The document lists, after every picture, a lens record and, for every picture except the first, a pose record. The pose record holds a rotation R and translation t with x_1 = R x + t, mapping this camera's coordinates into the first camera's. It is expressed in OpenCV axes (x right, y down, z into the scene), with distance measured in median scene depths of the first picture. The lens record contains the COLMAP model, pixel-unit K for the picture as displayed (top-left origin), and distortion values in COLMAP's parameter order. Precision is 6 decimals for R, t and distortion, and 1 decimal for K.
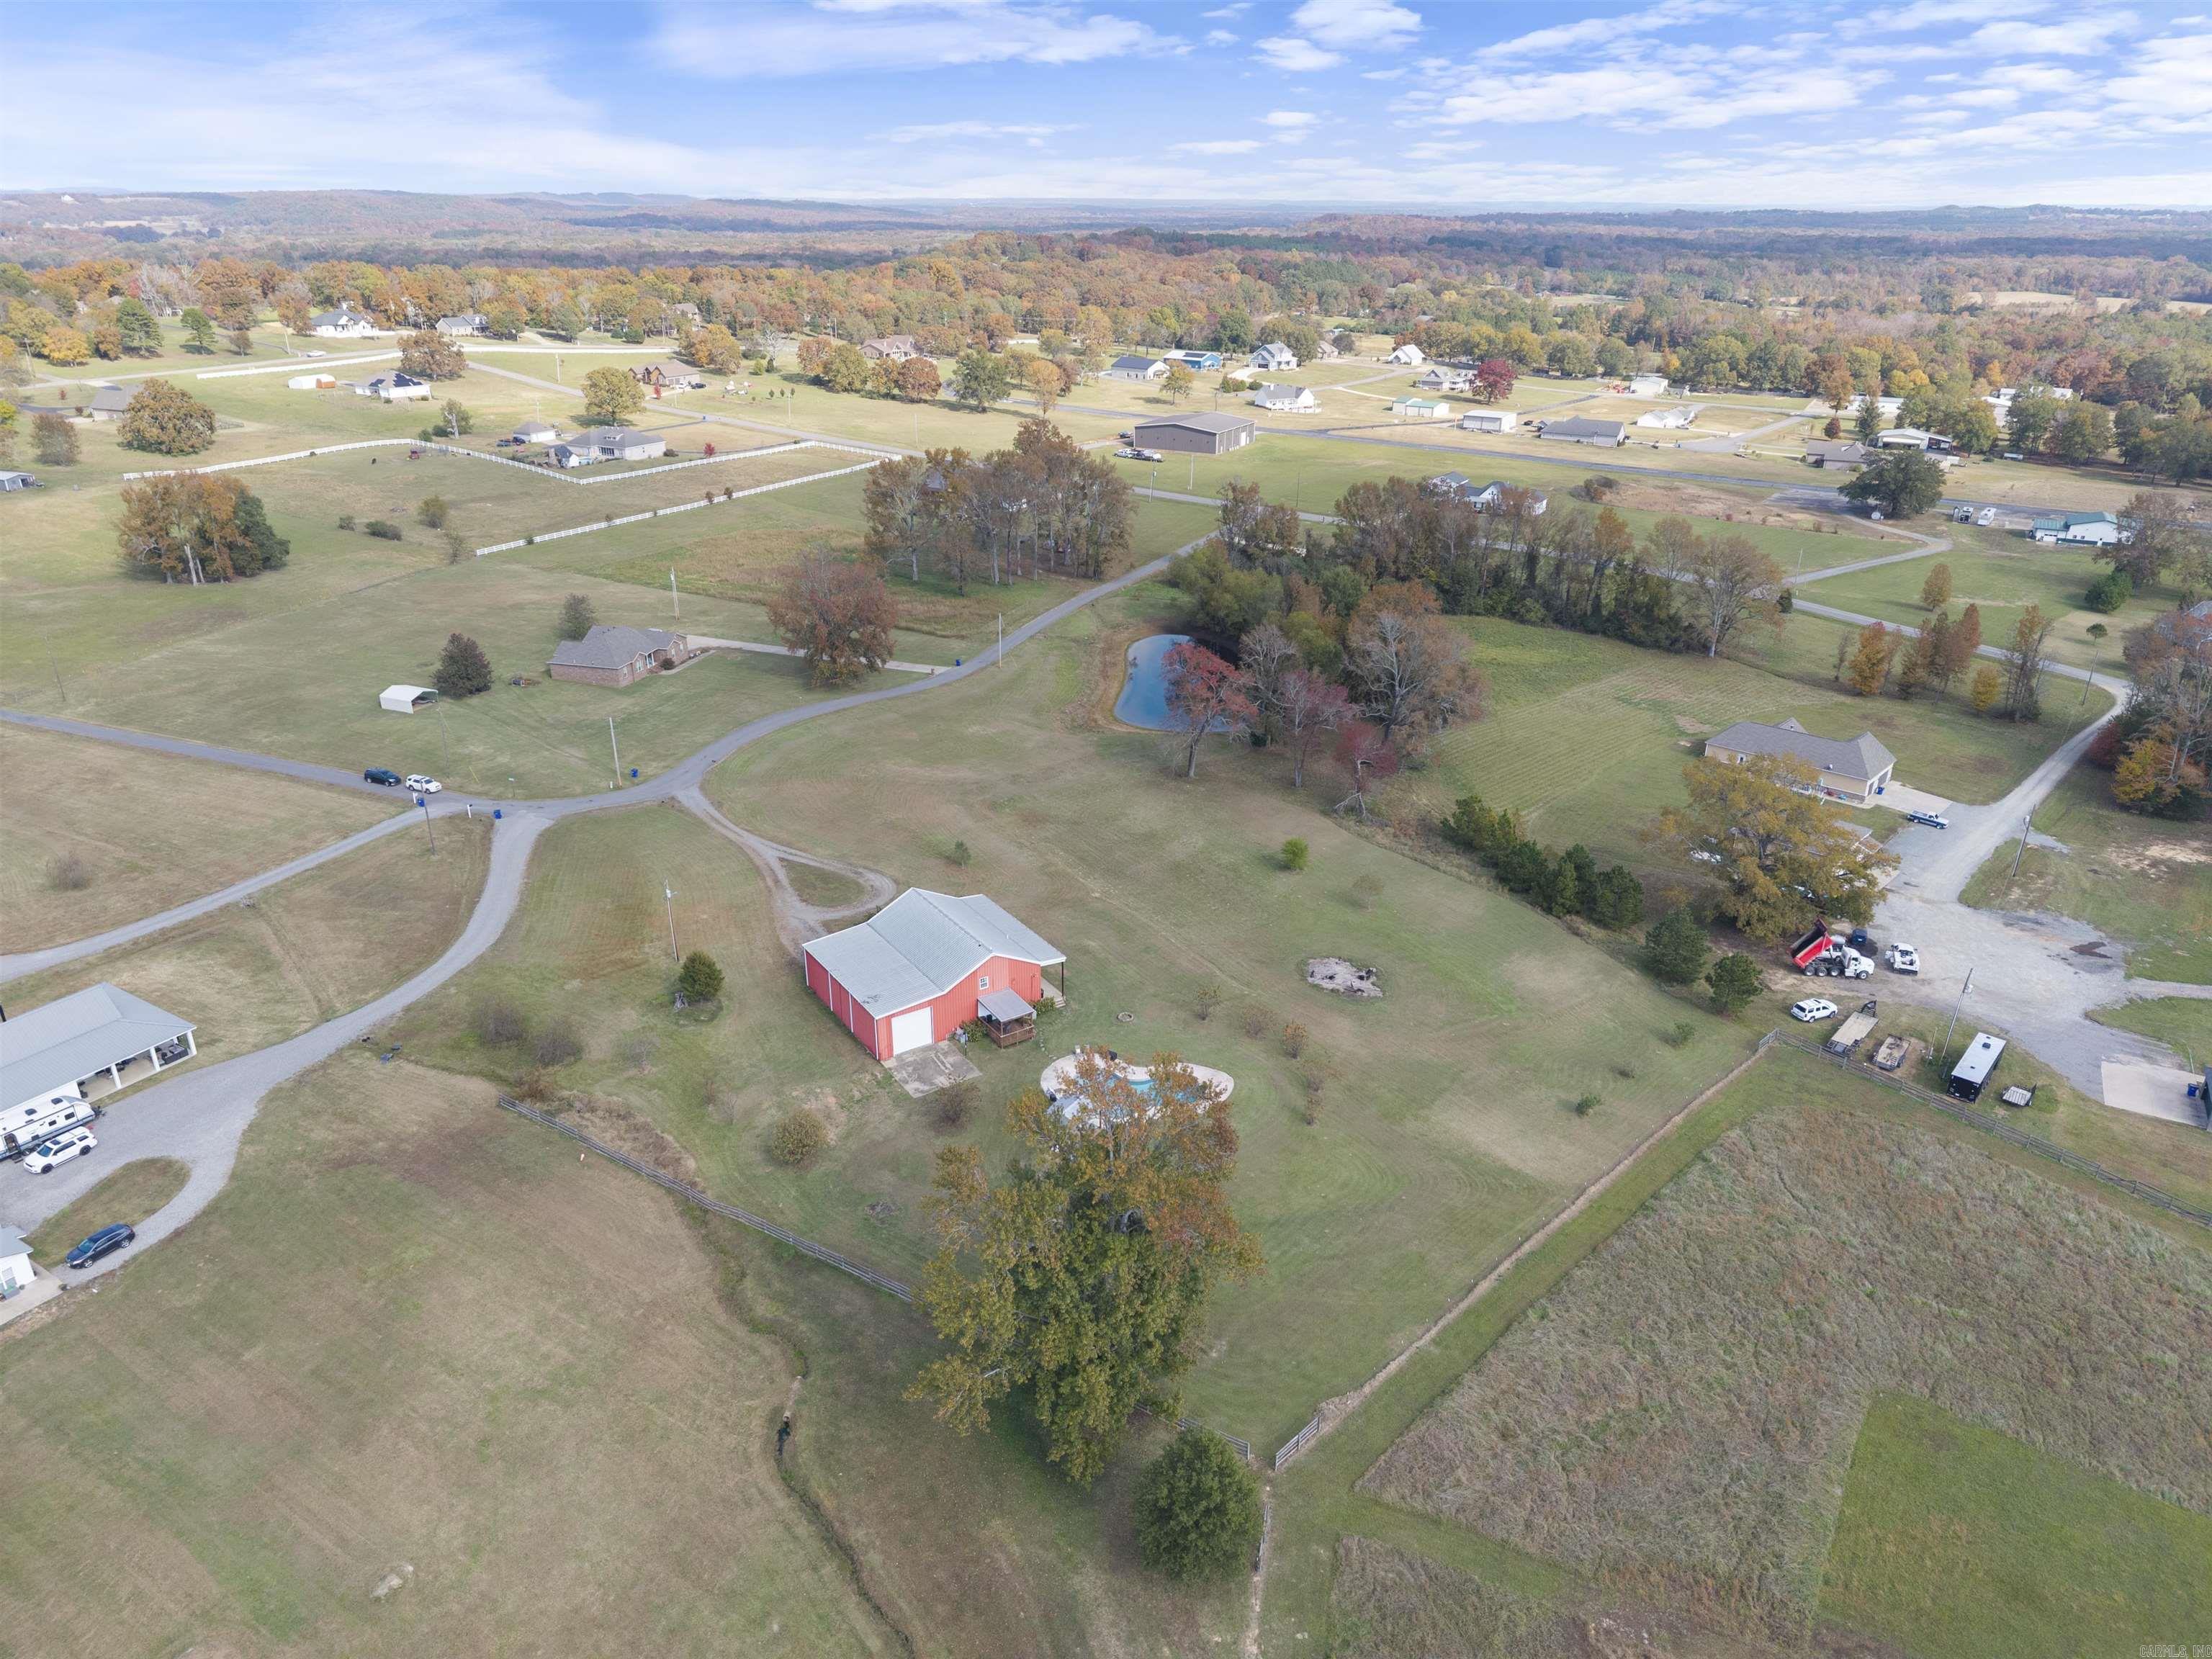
lens RADIAL K [[1505.8, 0, 1107.3], [0, 1505.8, 832.8], [0, 0, 1]] dist [0.017802, -0.016735]
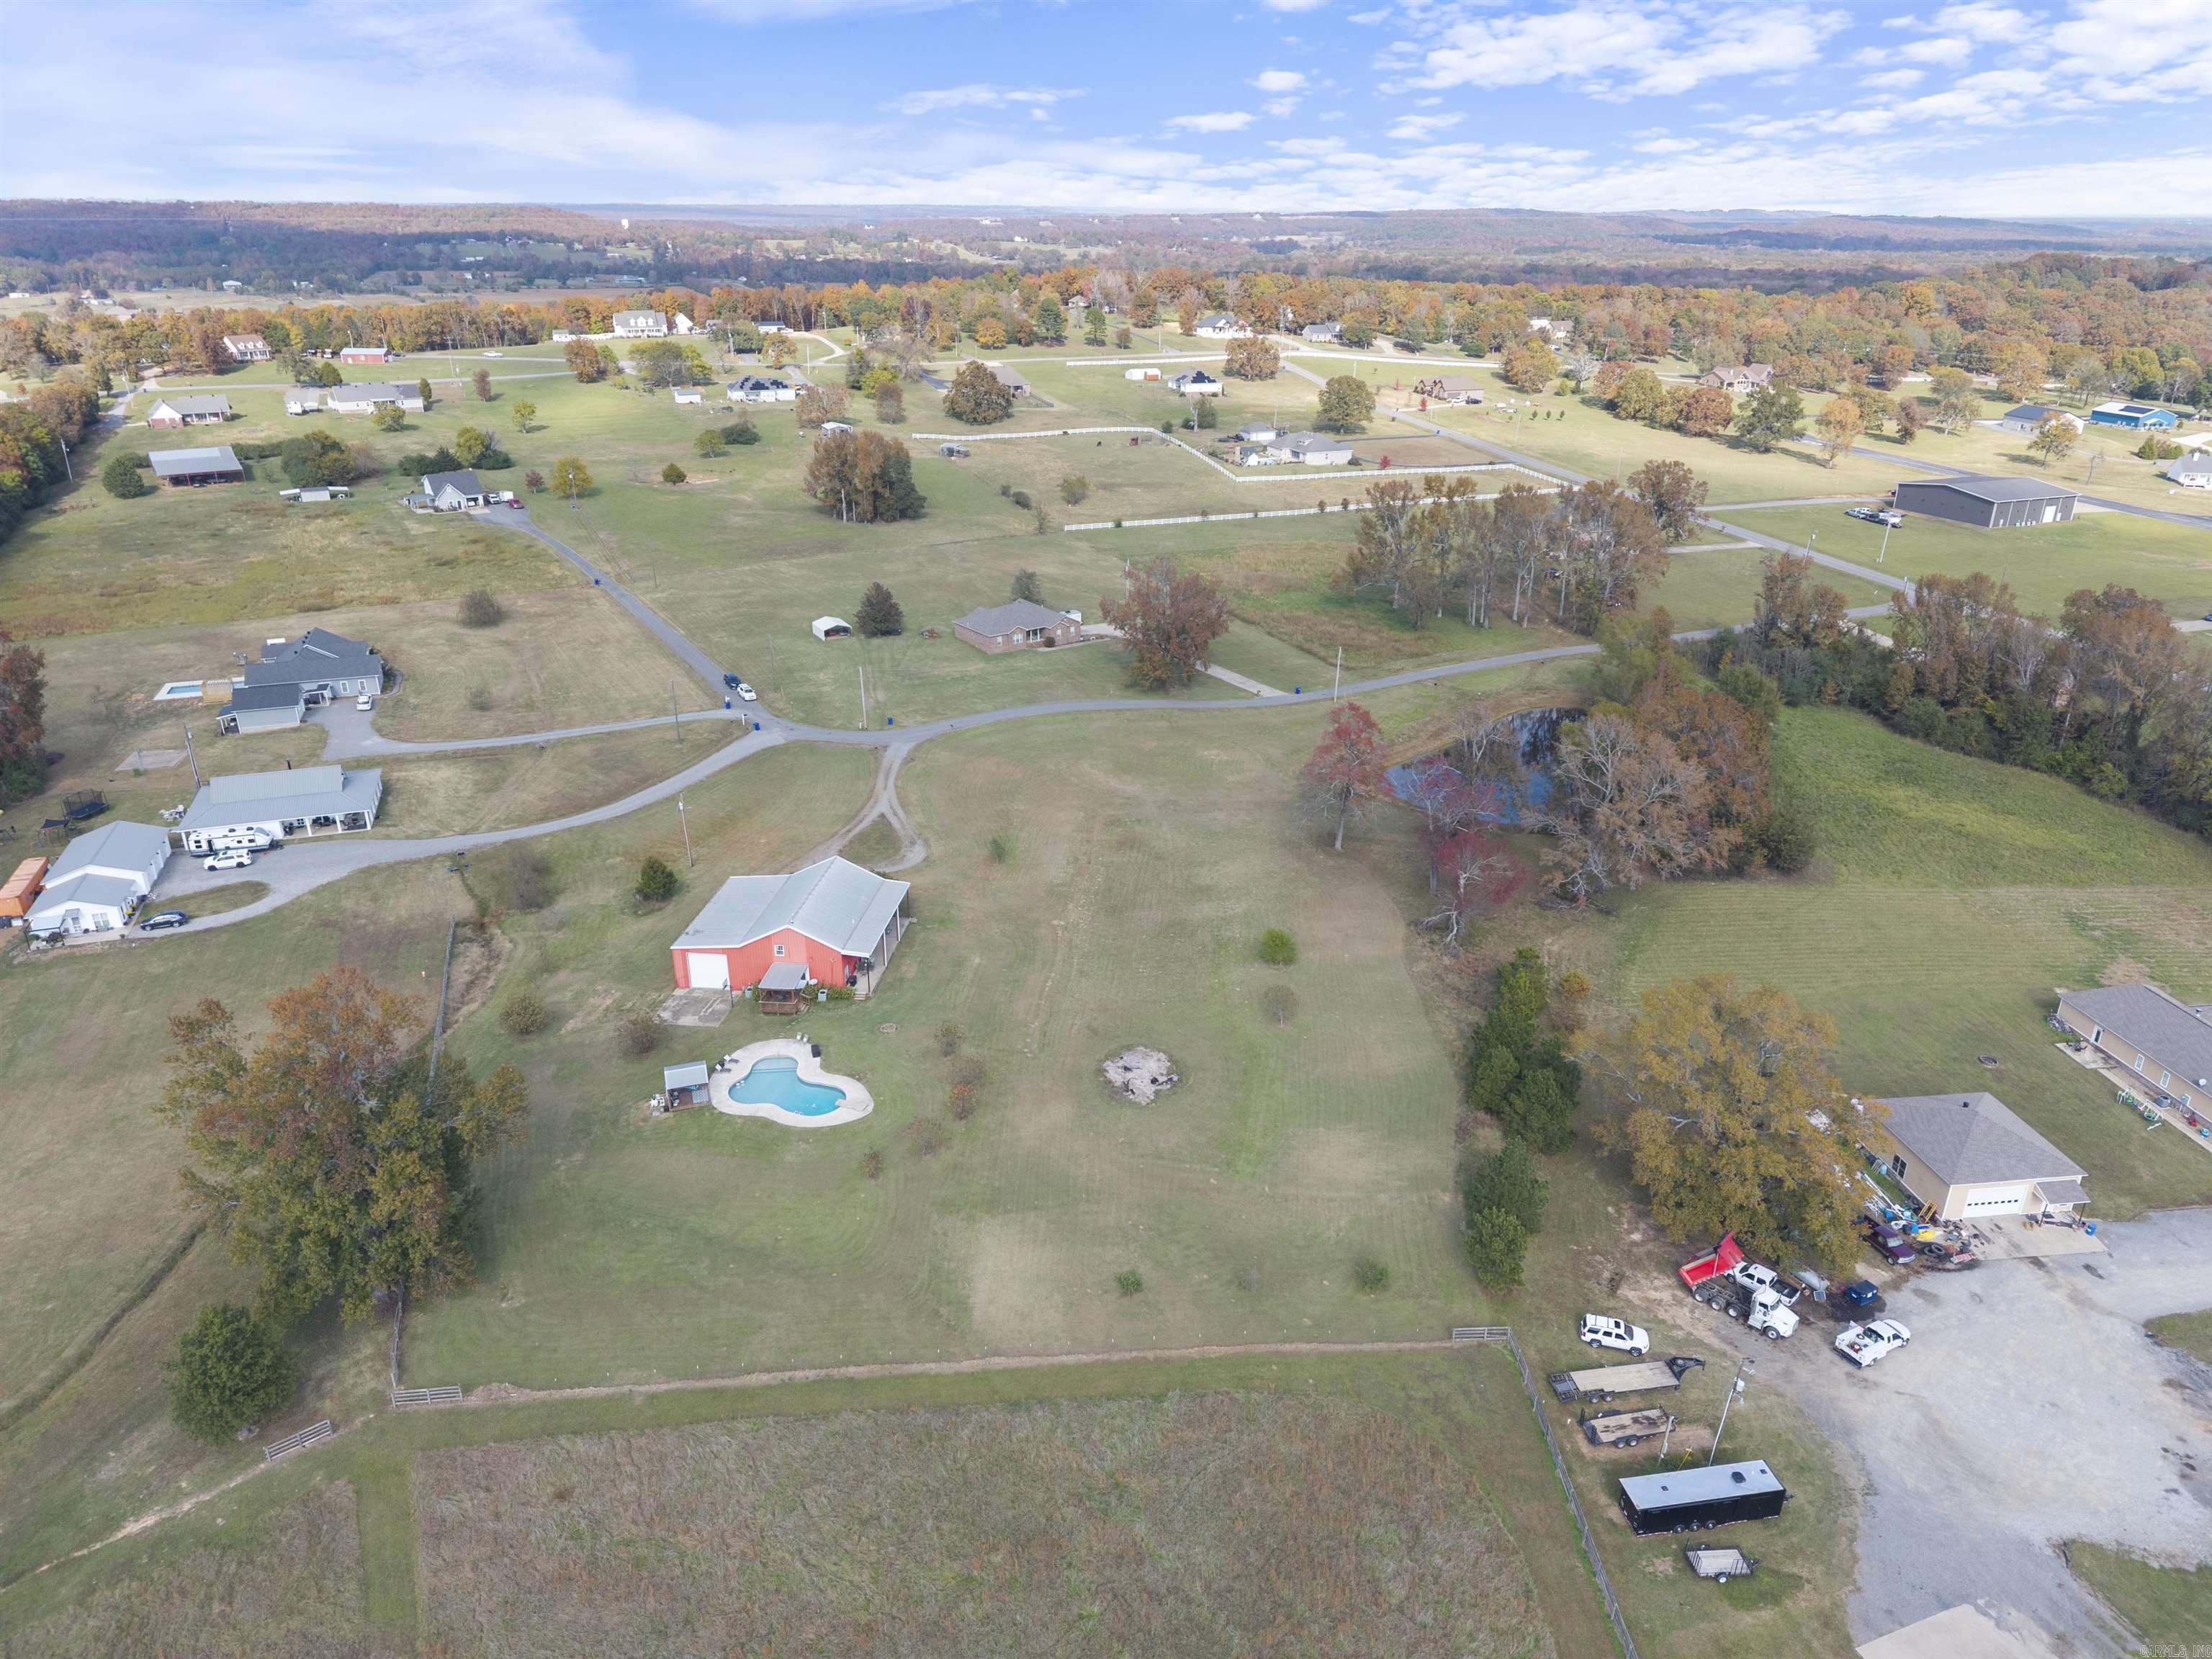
lens RADIAL K [[1505.8, 0, 1082.4], [0, 1505.8, 833.7], [0, 0, 1]] dist [0.017802, -0.016735]
pose [[0.765108, 0.242734, -0.596397, 0.445671], [-0.248199, 0.965826, 0.074681, -0.071245], [0.594144, 0.090886, 0.799208, 0.177319]]
